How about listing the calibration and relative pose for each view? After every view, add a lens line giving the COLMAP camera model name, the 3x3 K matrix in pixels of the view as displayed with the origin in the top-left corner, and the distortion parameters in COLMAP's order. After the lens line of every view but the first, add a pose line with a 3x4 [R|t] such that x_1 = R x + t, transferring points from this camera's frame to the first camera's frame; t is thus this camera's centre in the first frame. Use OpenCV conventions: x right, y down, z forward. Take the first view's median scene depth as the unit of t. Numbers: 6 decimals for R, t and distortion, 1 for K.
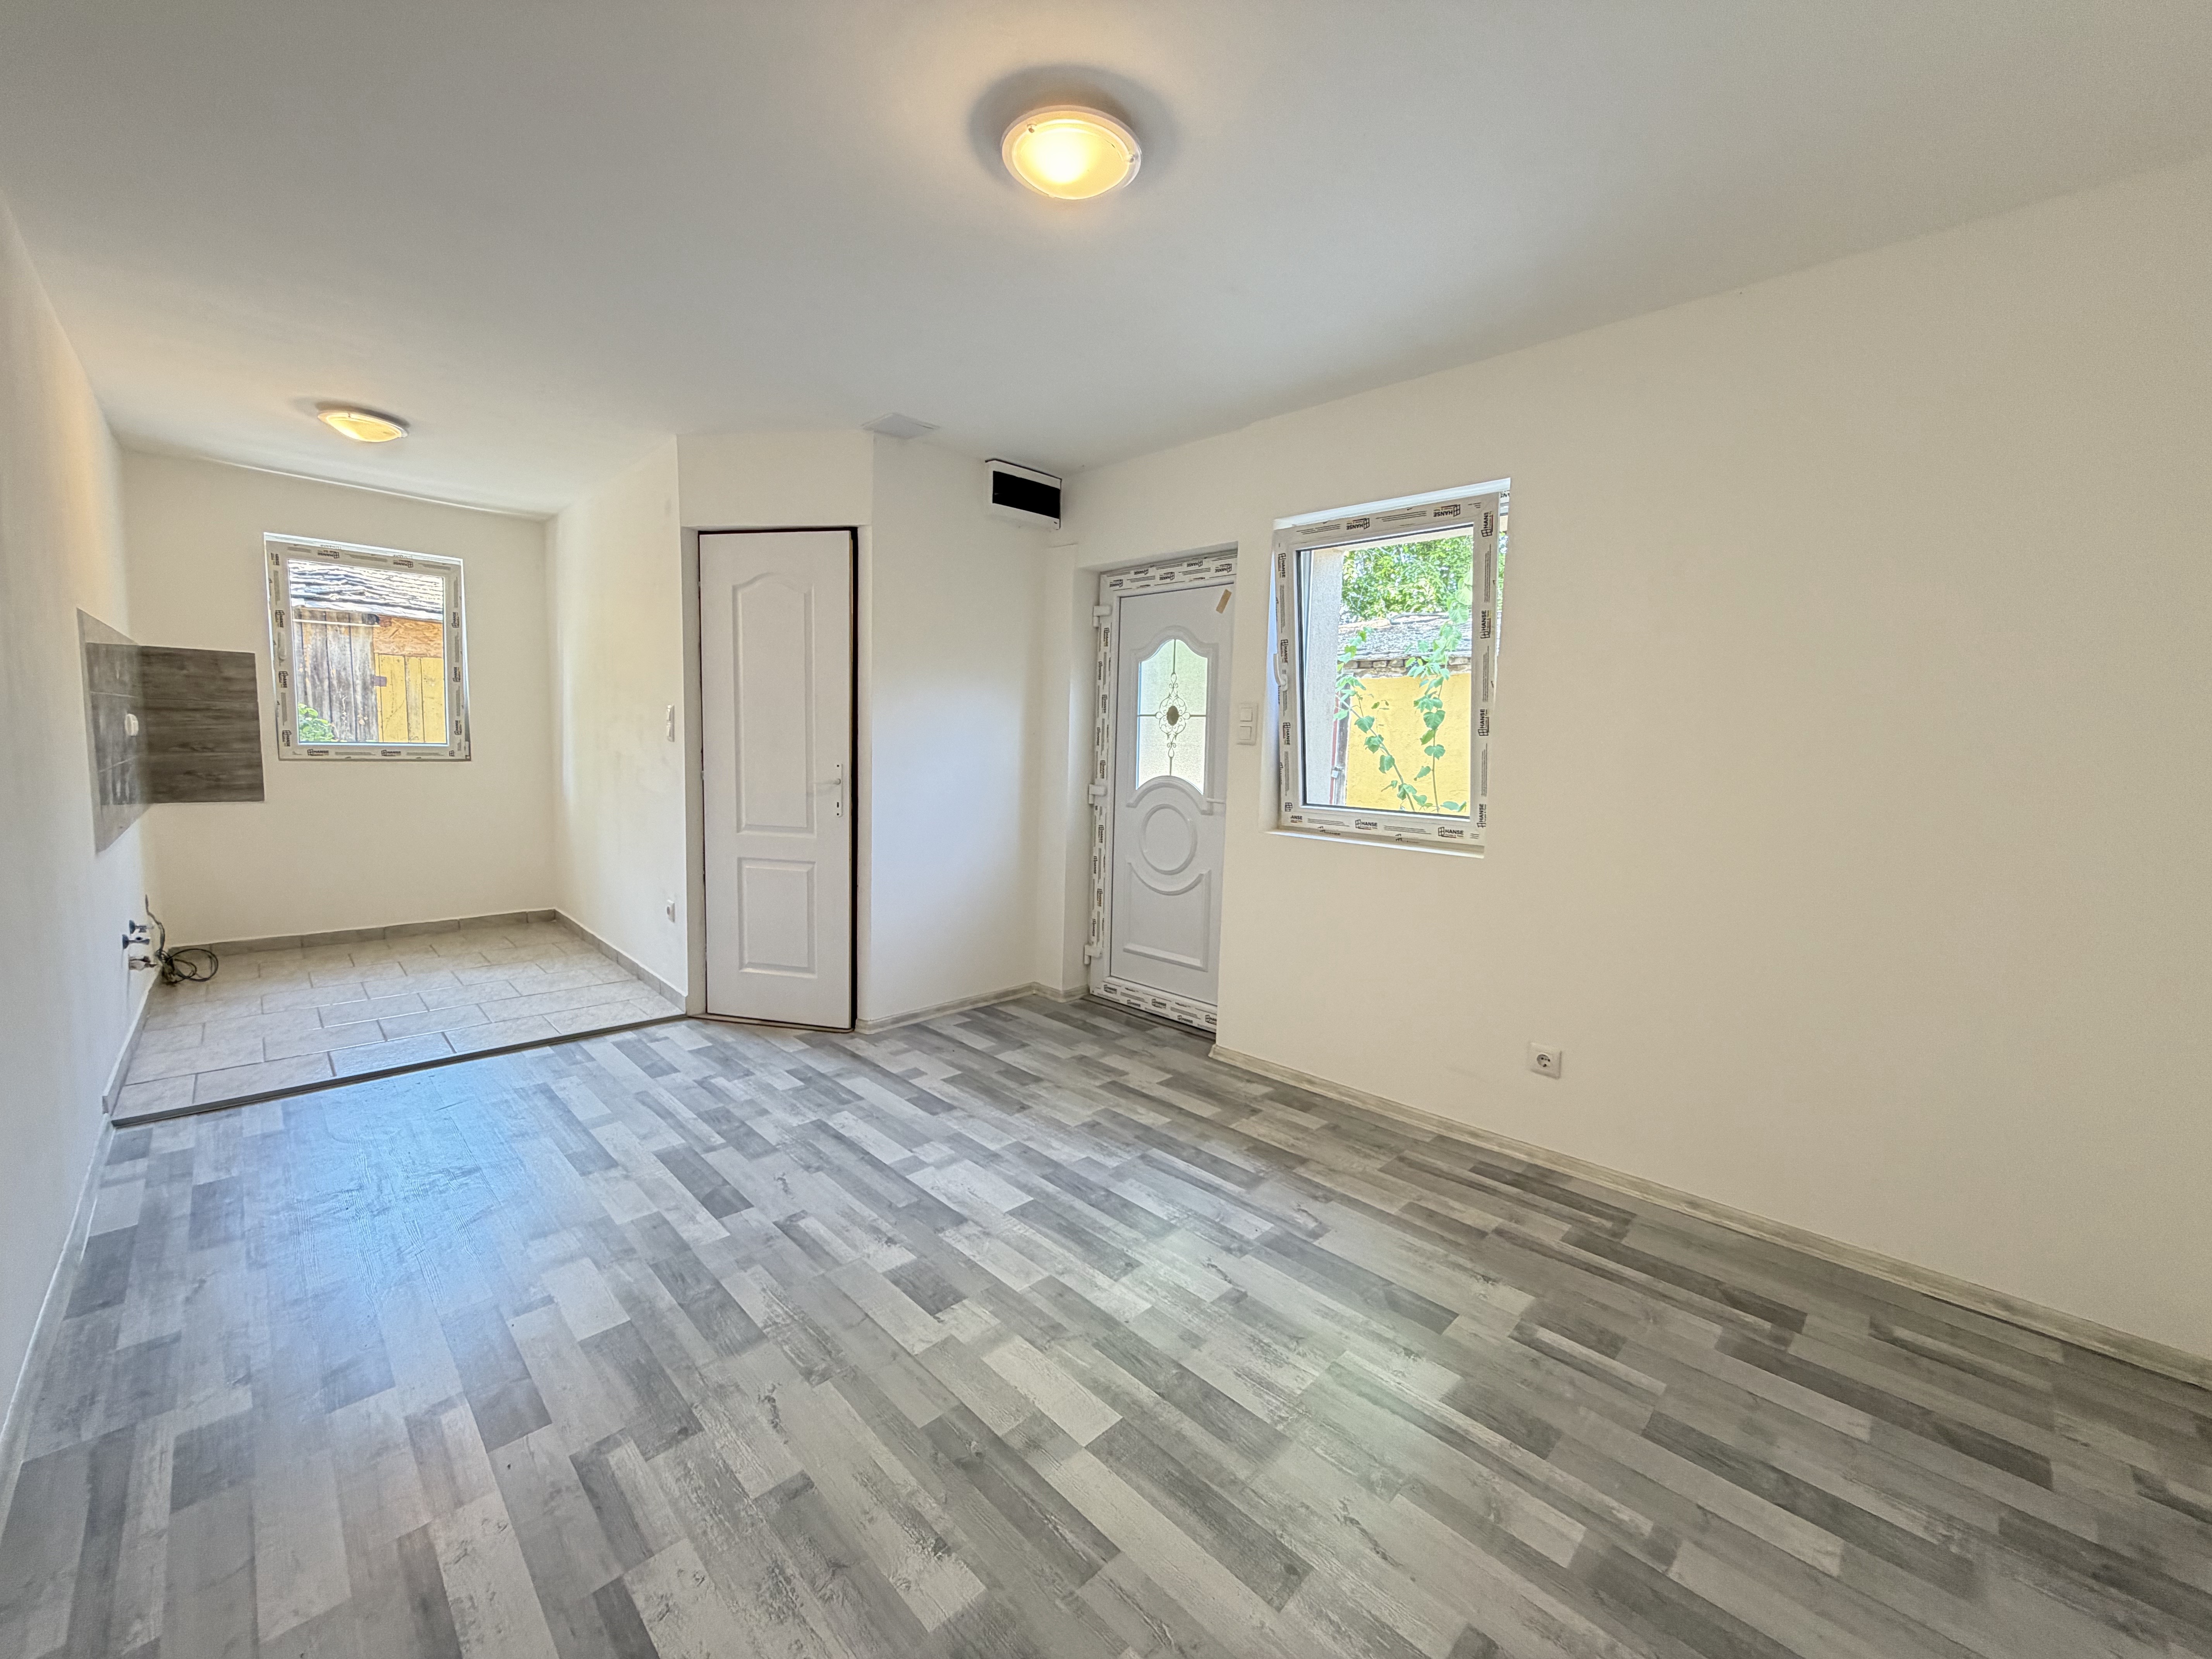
lens RADIAL K [[884.0, 0, 1101.7], [0, 884.0, 826.4], [0, 0, 1]] dist [-0.002047, 0.000192]
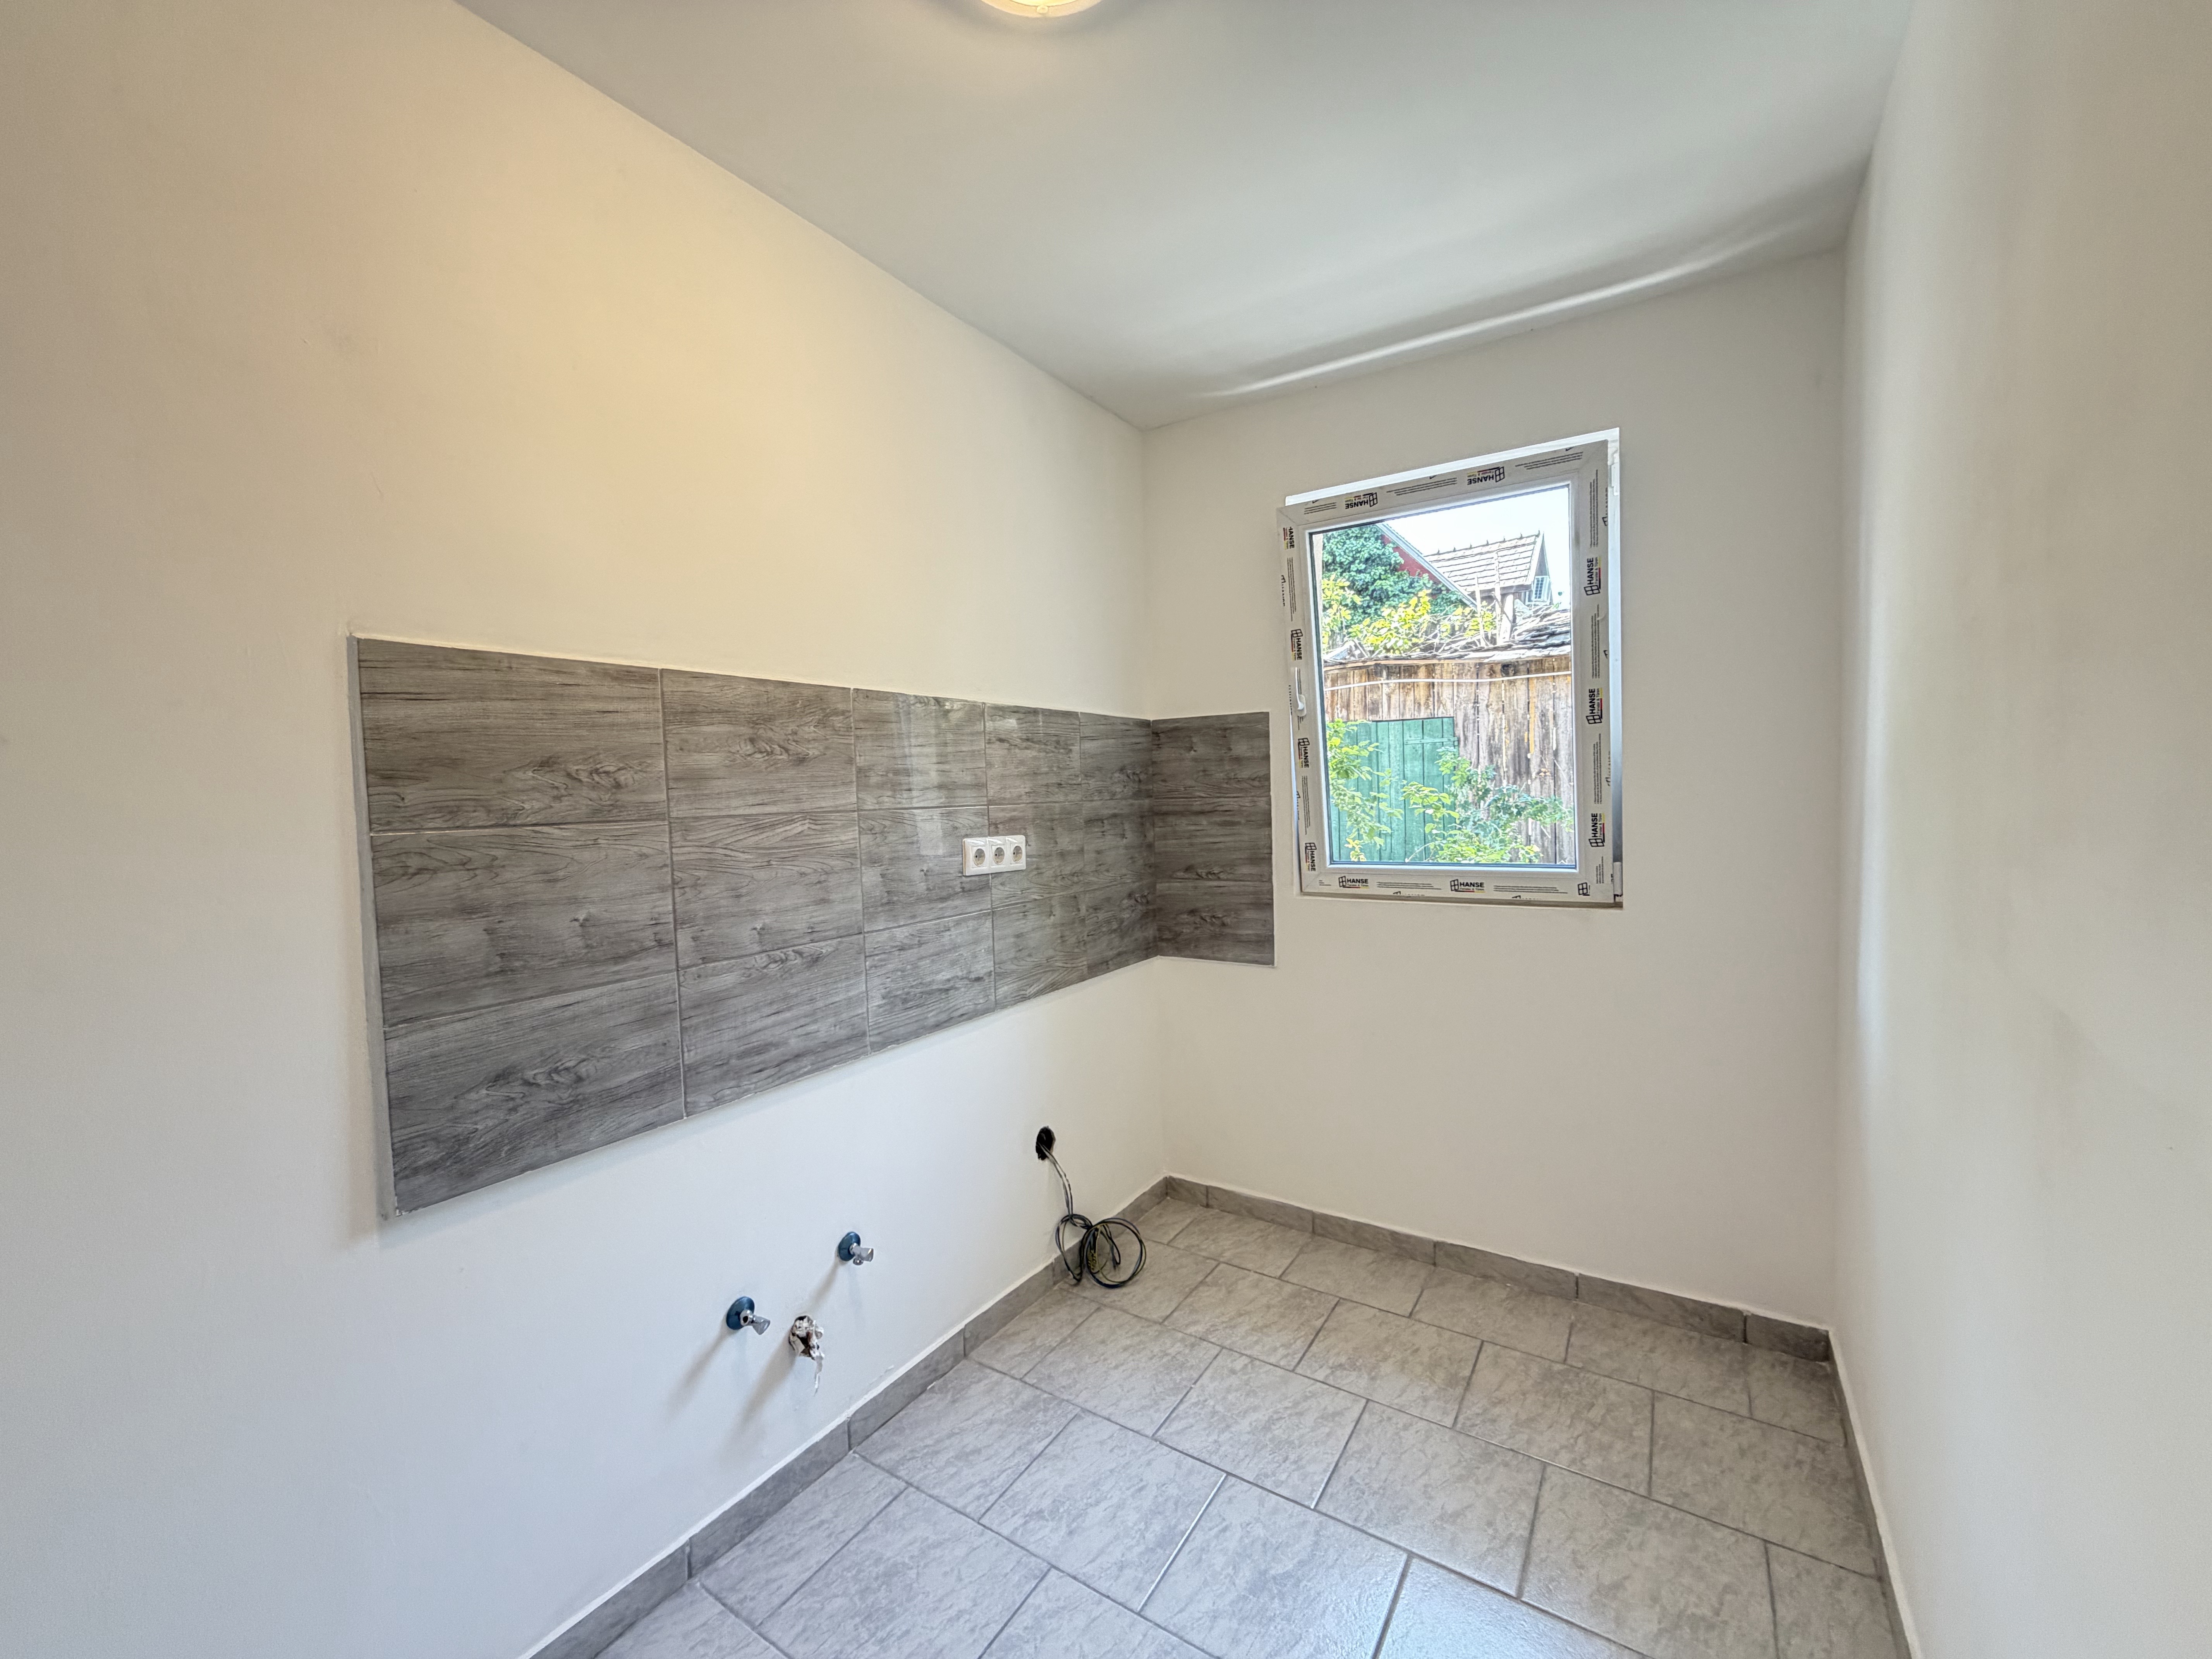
lens RADIAL K [[884.0, 0, 1101.0], [0, 884.0, 830.8], [0, 0, 1]] dist [-0.002047, 0.000192]
pose [[0.215678, 0.005339, -0.976450, -0.607021], [-0.062917, 0.997983, -0.008441, -0.155401], [0.974435, 0.063256, 0.215579, 1.127091]]
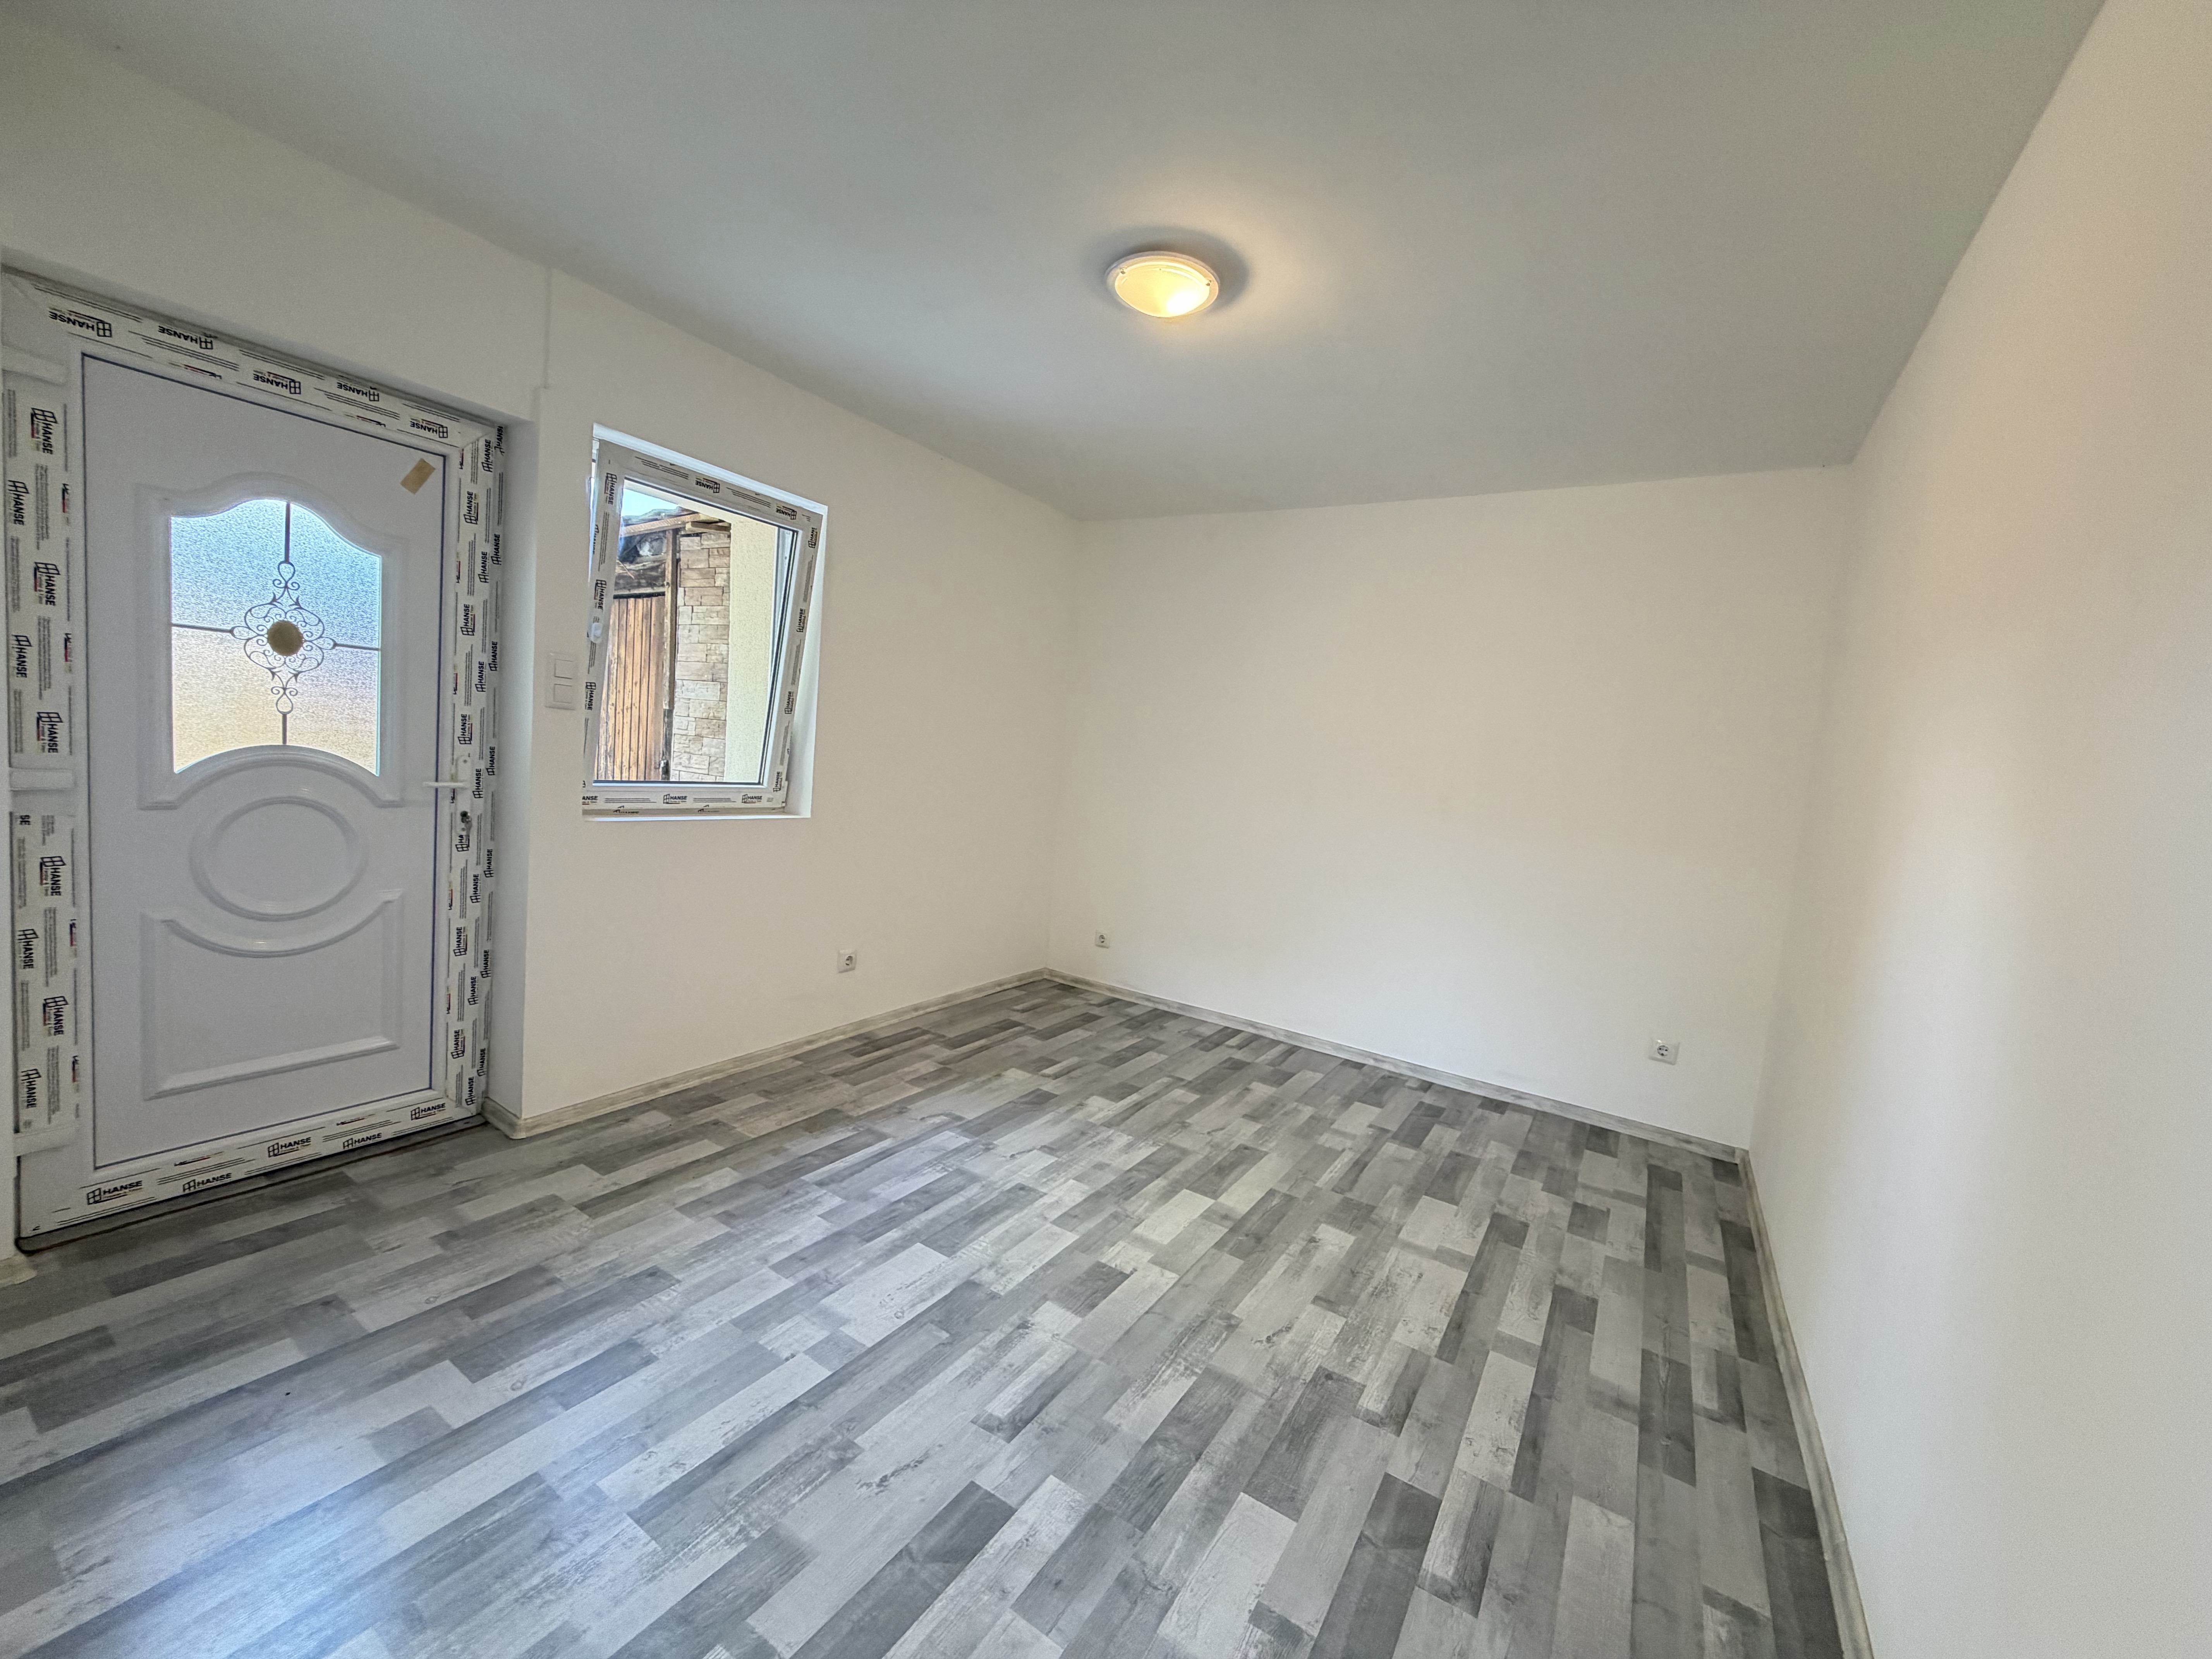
lens RADIAL K [[884.0, 0, 1101.2], [0, 884.0, 823.9], [0, 0, 1]] dist [-0.002047, 0.000192]
pose [[-0.218406, -0.125443, 0.967762, -0.742758], [0.006039, 0.991511, 0.129884, -0.098628], [-0.975839, 0.034212, -0.215794, 0.781958]]
